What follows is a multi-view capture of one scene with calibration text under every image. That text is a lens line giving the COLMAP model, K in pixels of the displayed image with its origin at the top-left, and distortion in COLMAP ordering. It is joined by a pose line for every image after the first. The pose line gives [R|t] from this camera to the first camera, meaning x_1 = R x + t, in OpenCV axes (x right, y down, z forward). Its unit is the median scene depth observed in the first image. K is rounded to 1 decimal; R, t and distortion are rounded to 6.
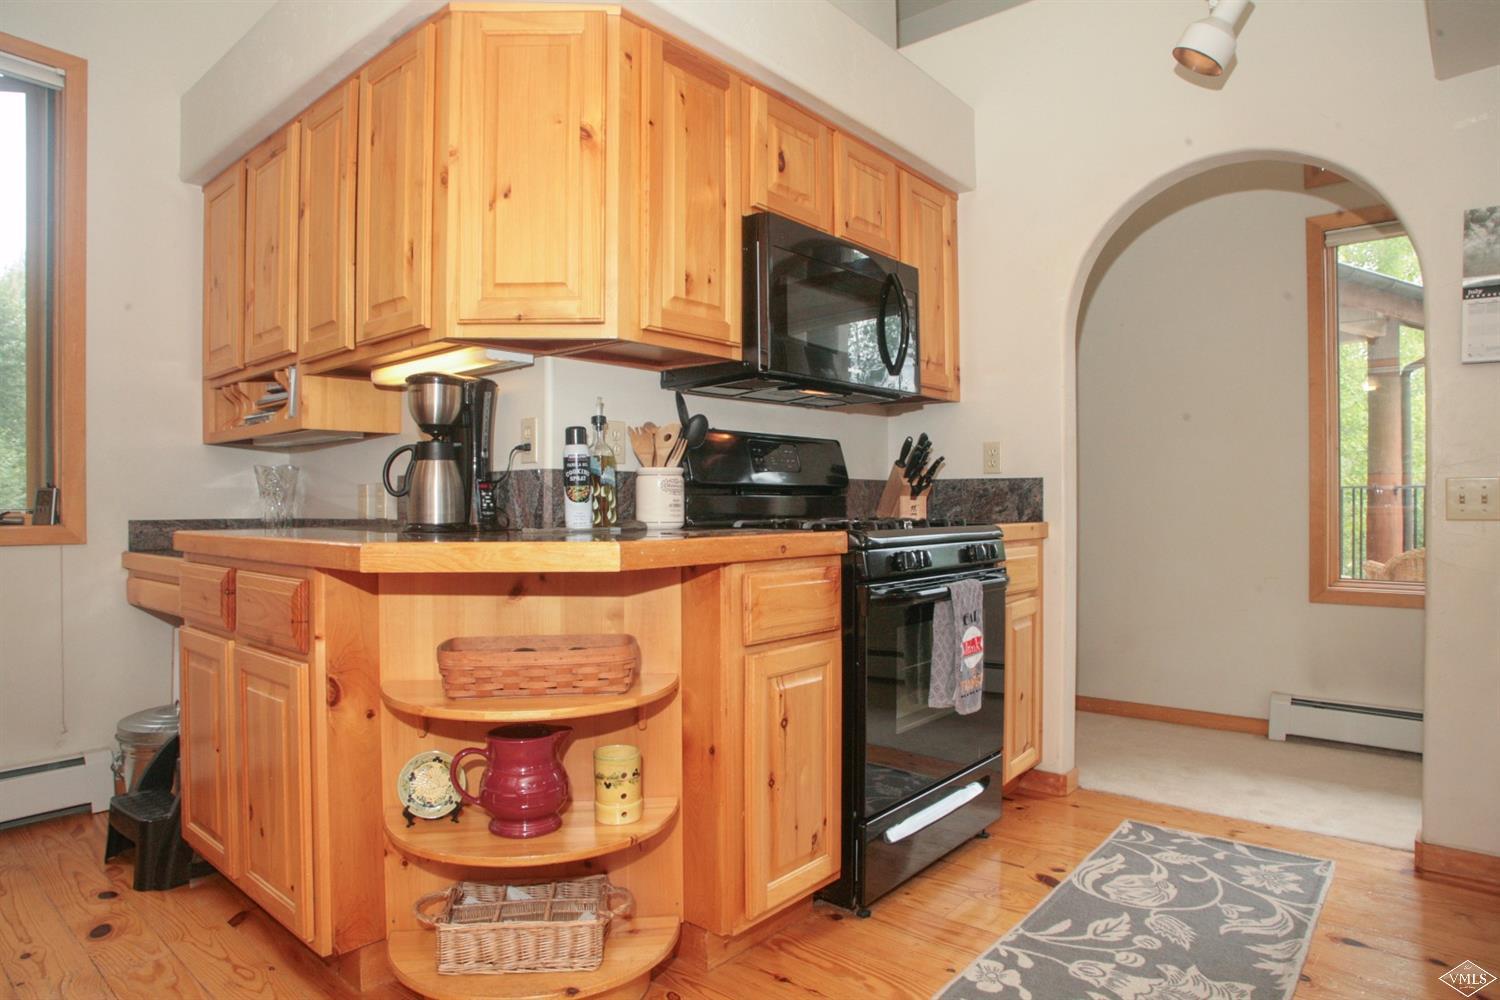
lens RADIAL K [[880.8, 0, 746.5], [0, 880.8, 497.9], [0, 0, 1]] dist [-0.121790, 0.069446]
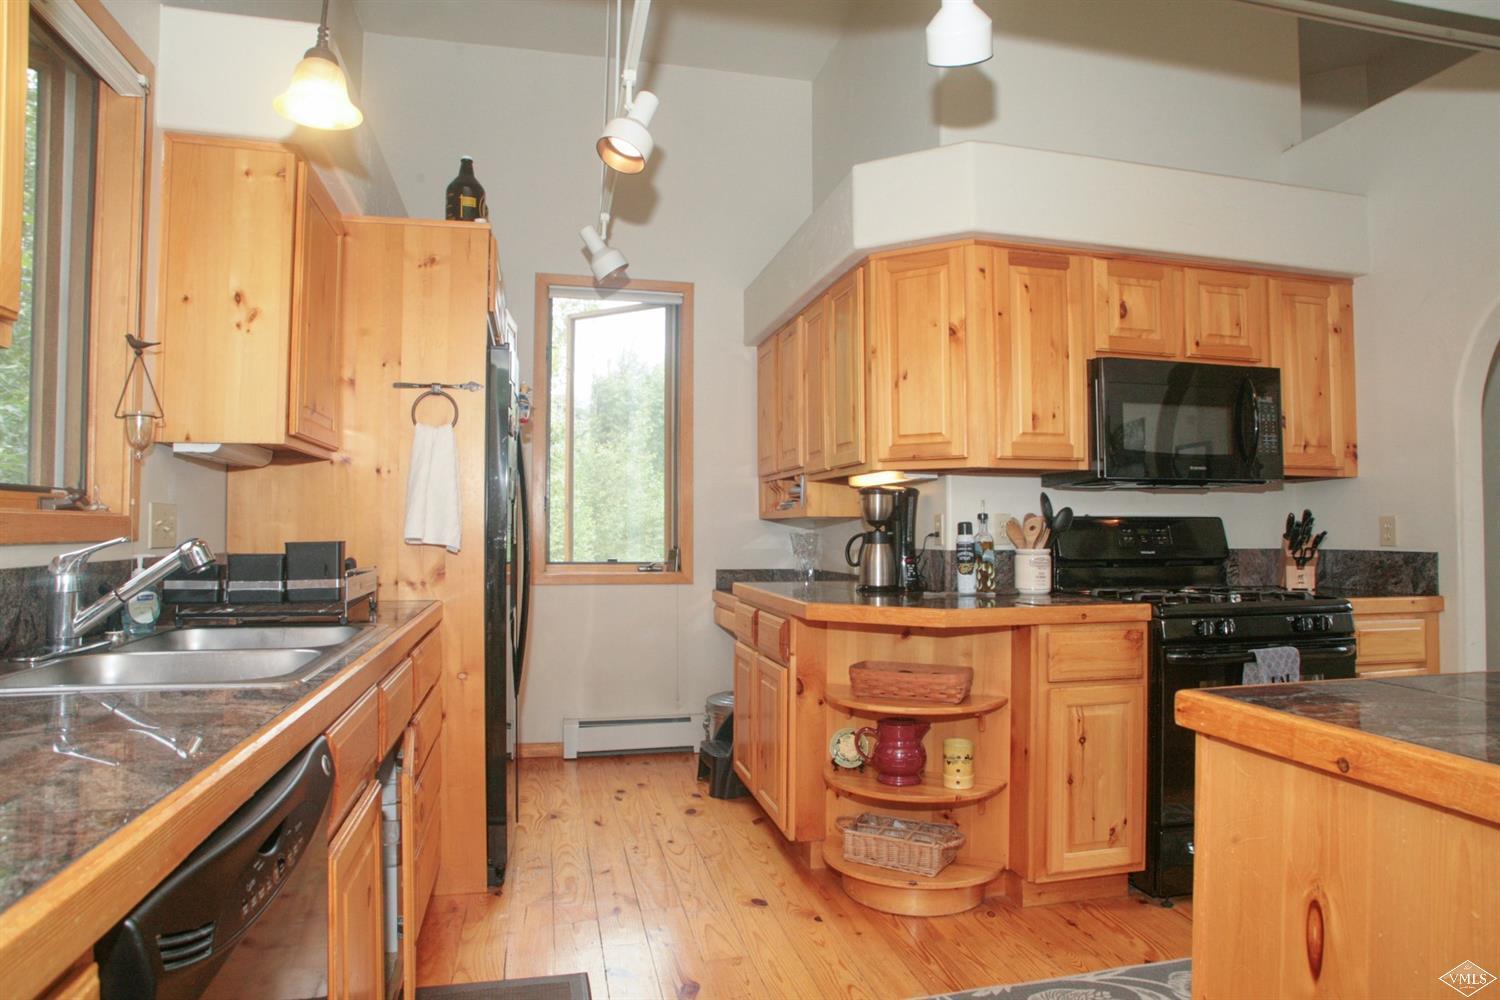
lens RADIAL K [[880.8, 0, 746.5], [0, 880.8, 497.9], [0, 0, 1]] dist [-0.121790, 0.069446]
pose [[0.806613, -0.016100, -0.590860, 0.368052], [-0.002937, 0.999507, -0.031243, -0.074640], [0.591072, 0.026936, 0.806169, -0.379086]]
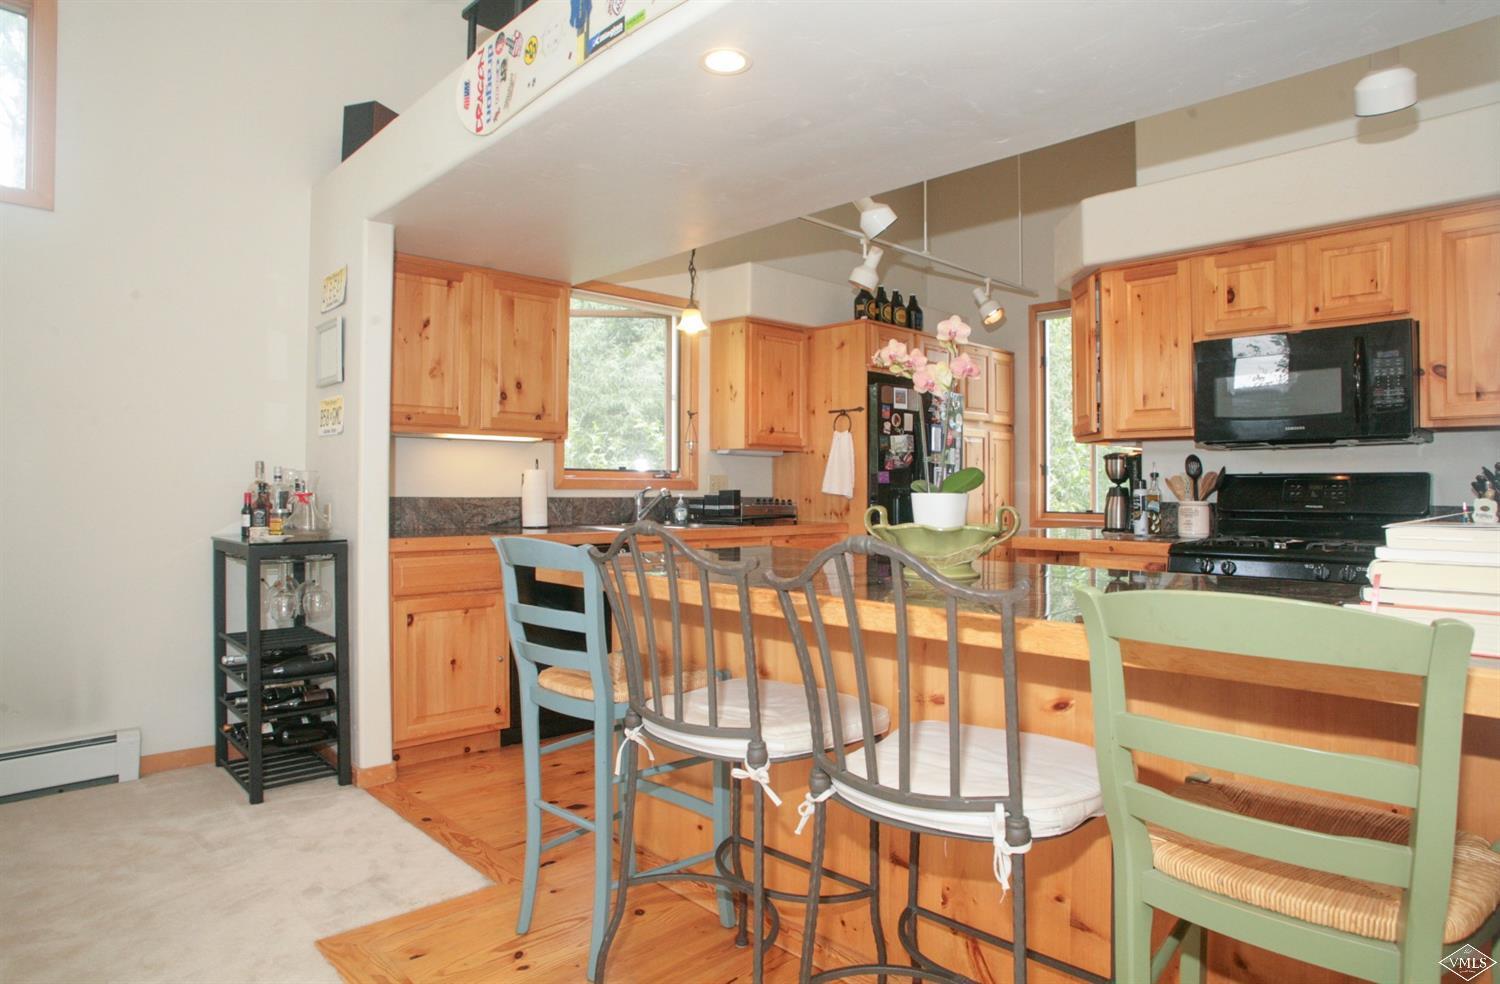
lens RADIAL K [[878.3, 0, 759.4], [0, 878.3, 479.5], [0, 0, 1]] dist [-0.127342, 0.077516]
pose [[-0.097790, -0.009820, -0.995159, 1.706134], [-0.002269, 0.999951, -0.009644, -0.061400], [0.995204, 0.001315, -0.097808, 0.368795]]
